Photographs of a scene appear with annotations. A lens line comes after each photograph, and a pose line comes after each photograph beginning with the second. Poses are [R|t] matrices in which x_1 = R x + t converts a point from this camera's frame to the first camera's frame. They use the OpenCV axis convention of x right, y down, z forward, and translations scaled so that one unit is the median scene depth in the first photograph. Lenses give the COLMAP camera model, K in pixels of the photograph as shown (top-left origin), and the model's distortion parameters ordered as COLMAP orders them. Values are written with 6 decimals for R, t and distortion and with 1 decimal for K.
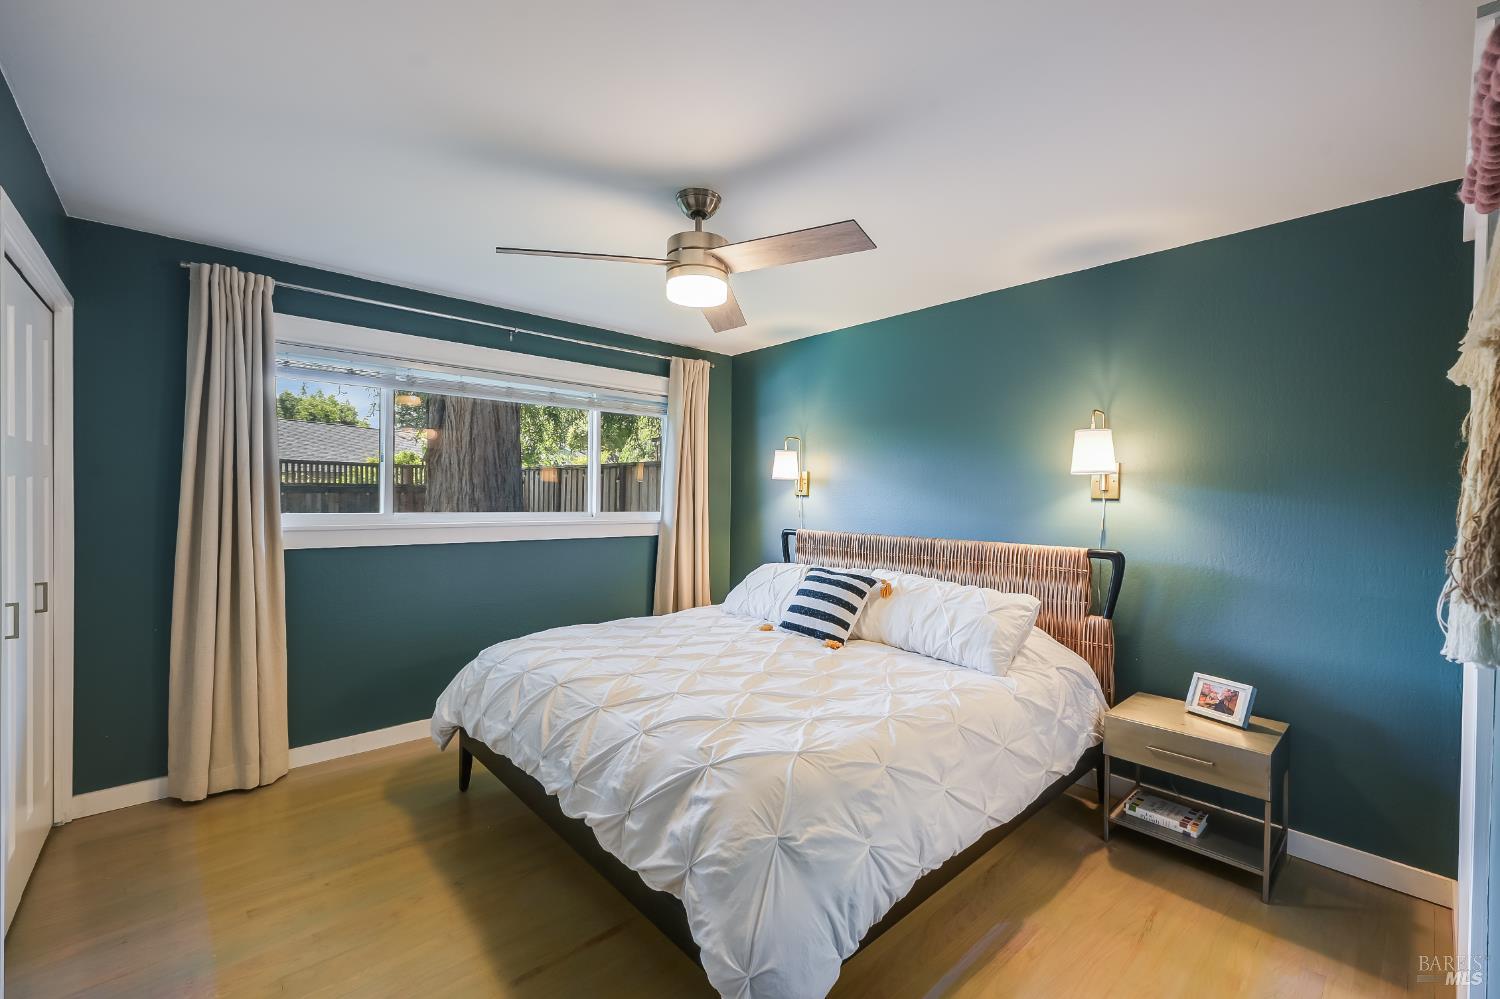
lens RADIAL K [[618.3, 0, 750.0], [0, 618.3, 499.5], [0, 0, 1]] dist [-0.000935, -0.000024]
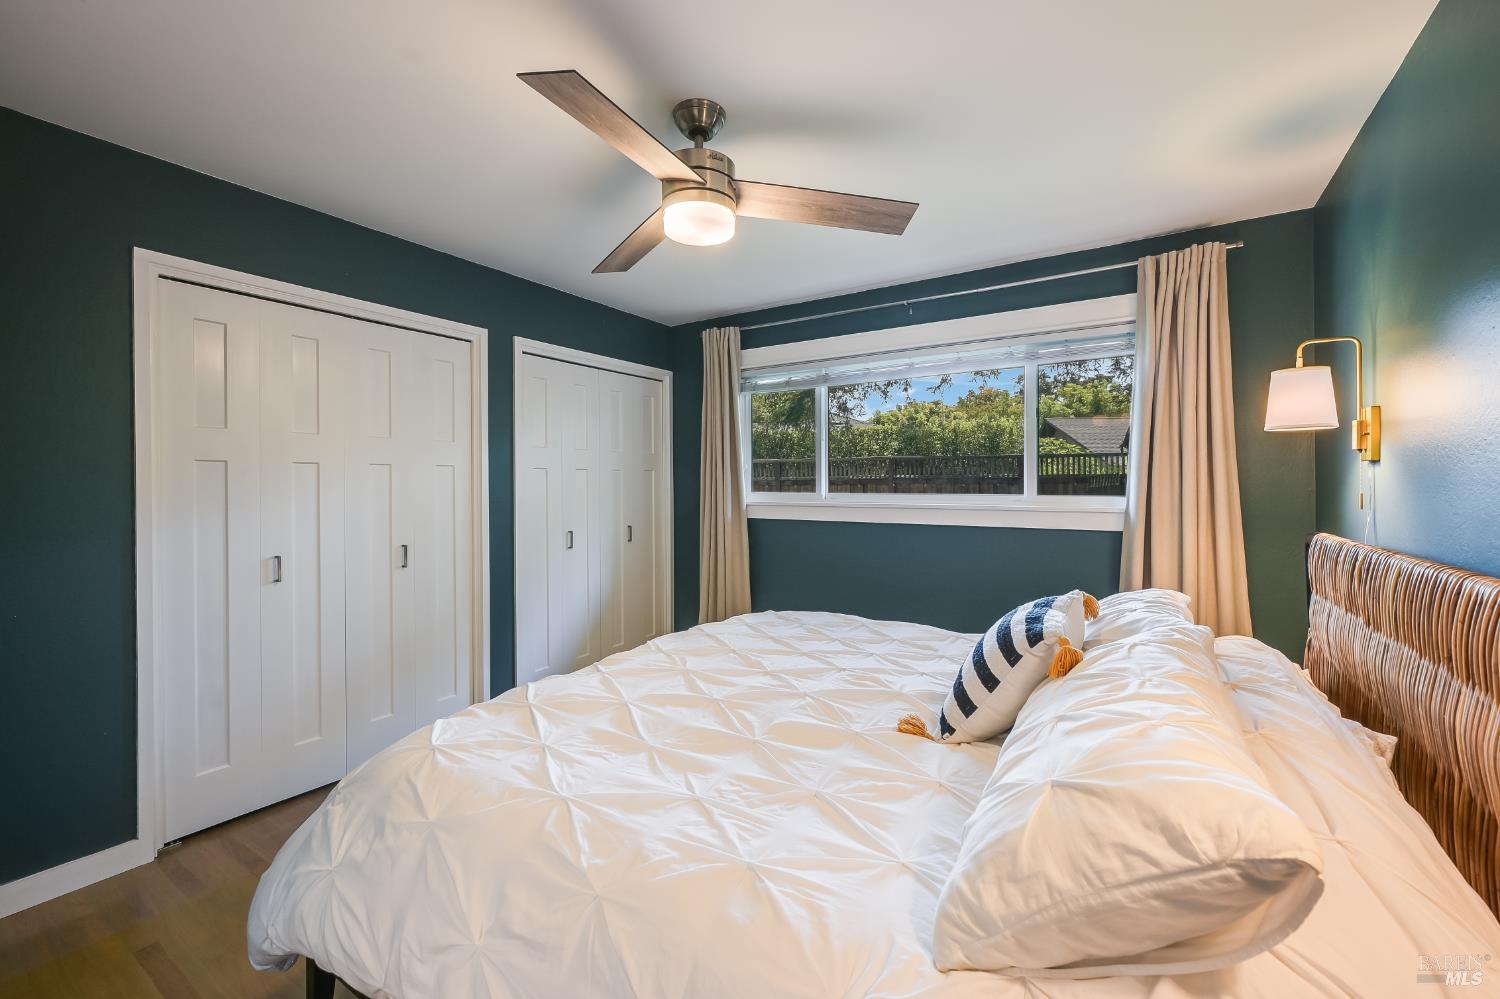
lens RADIAL K [[595.5, 0, 748.5], [0, 595.5, 493.6], [0, 0, 1]] dist [-0.000344, 0.000134]
pose [[0.272434, -0.000372, -0.962174, 0.565267], [-0.000650, 1.000000, -0.000571, 0.027573], [0.962174, 0.000781, 0.272434, 0.668758]]
